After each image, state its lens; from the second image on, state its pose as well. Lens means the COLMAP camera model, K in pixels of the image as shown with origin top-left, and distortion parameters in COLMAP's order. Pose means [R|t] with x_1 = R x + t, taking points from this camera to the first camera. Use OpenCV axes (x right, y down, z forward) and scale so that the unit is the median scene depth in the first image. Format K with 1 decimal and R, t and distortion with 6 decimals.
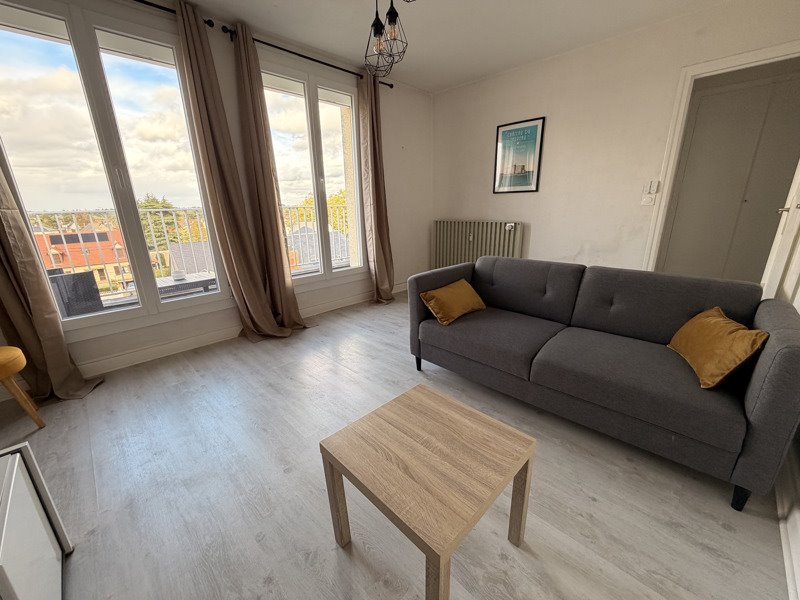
lens RADIAL K [[320.1, 0, 397.5], [0, 320.1, 302.2], [0, 0, 1]] dist [-0.003504, 0.000498]
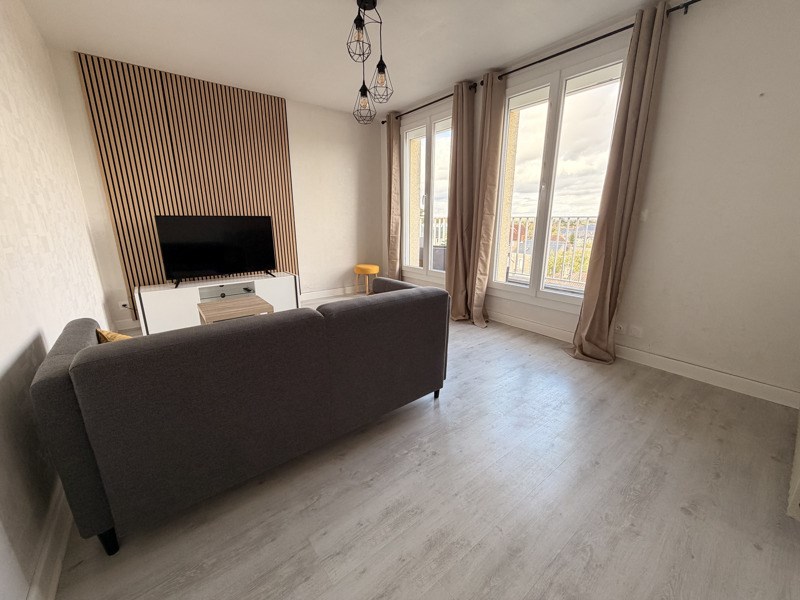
lens RADIAL K [[320.1, 0, 396.3], [0, 320.1, 301.1], [0, 0, 1]] dist [-0.003504, 0.000498]
pose [[-0.129955, 0.267540, -0.954743, 0.726037], [-0.281453, 0.913346, 0.294250, -0.224726], [0.950734, 0.306954, -0.043393, 0.706971]]
